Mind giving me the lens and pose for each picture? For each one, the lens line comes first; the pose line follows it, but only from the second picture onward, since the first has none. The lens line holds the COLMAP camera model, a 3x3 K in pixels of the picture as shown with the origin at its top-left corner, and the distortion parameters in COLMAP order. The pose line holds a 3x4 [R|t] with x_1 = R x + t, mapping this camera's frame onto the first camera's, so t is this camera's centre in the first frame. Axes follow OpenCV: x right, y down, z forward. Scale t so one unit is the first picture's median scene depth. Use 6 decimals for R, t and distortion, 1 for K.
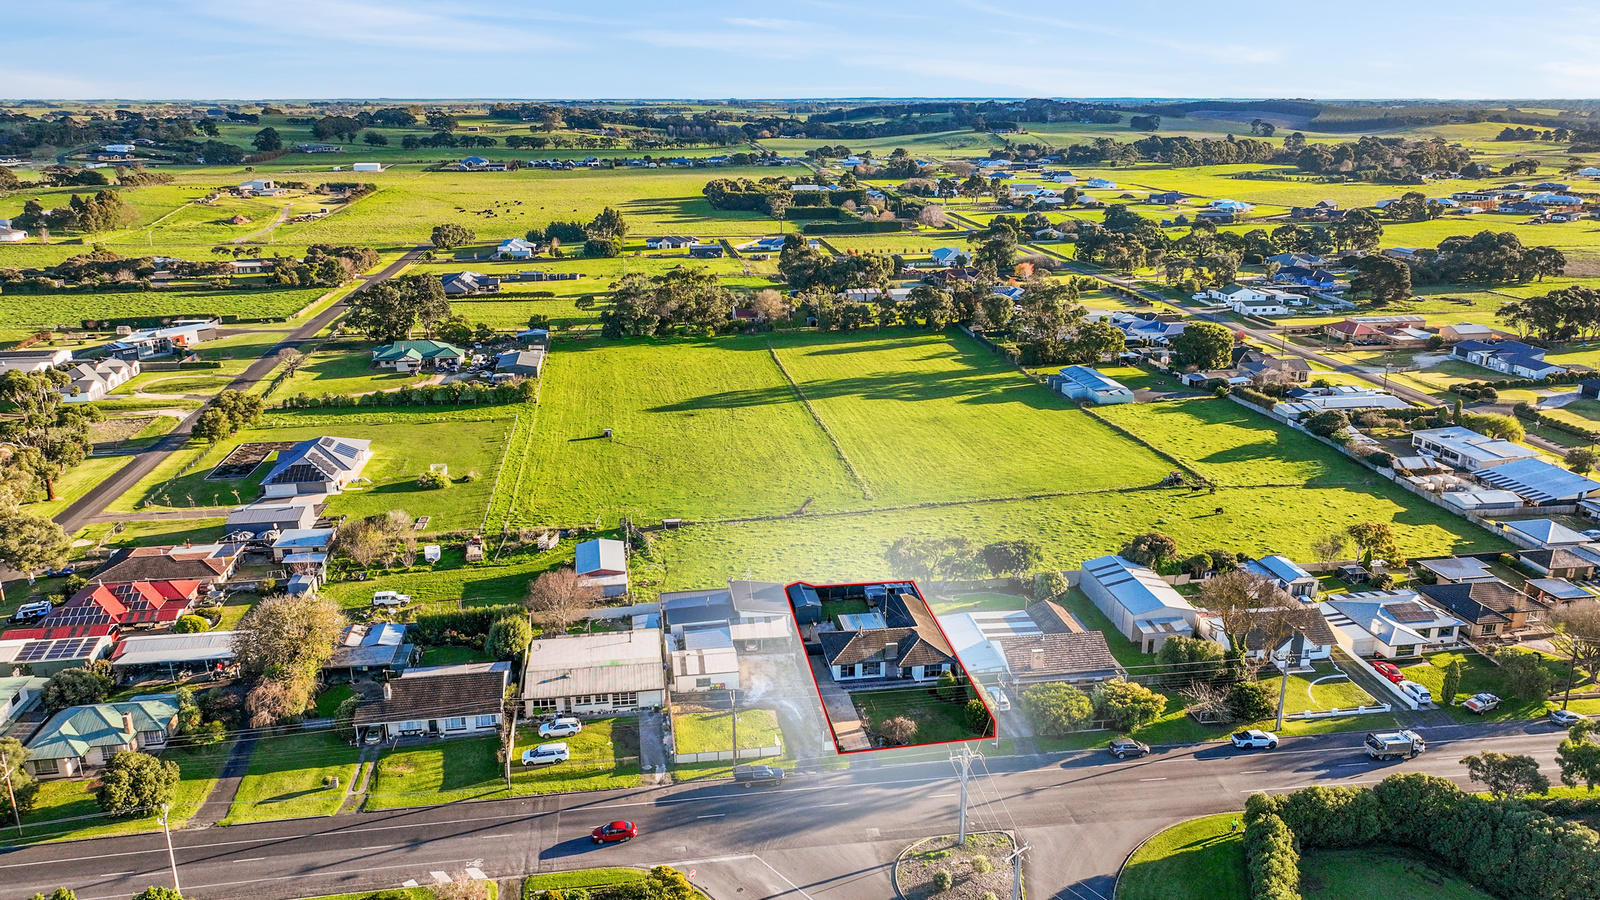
lens RADIAL K [[1133.8, 0, 800.0], [0, 1133.8, 450.0], [0, 0, 1]] dist [0.006056, -0.003476]
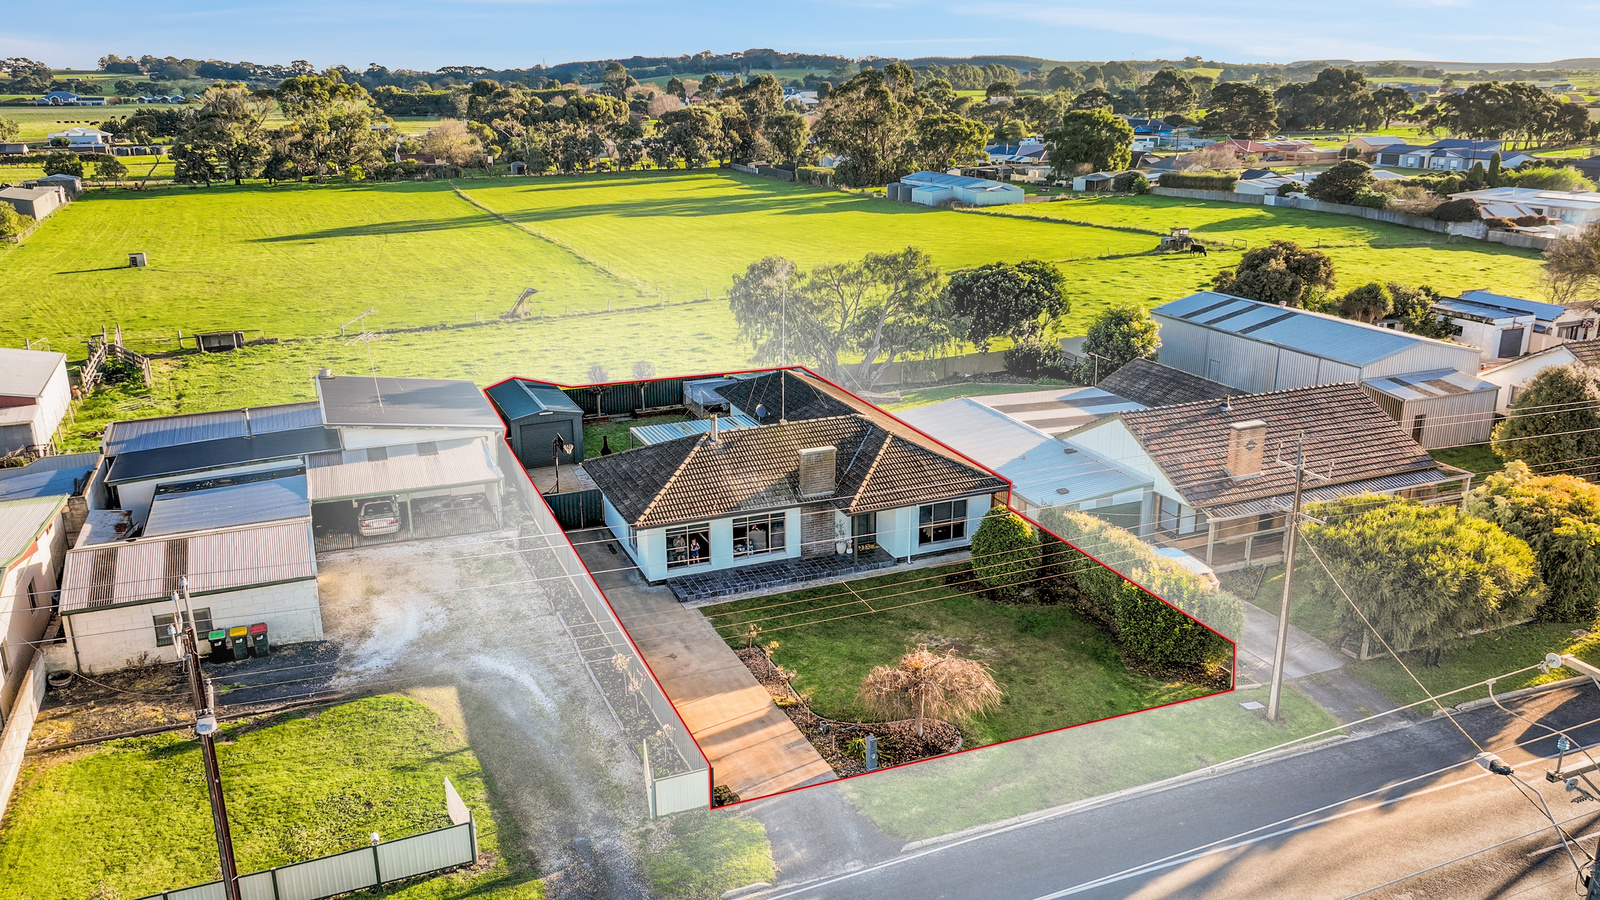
lens RADIAL K [[1133.8, 0, 800.0], [0, 1133.8, 450.0], [0, 0, 1]] dist [0.006056, -0.003476]
pose [[0.968289, -0.067710, 0.240484, -0.002281], [0.072604, 0.997294, -0.011538, 0.172165], [-0.239052, 0.028632, 0.970584, 0.677182]]
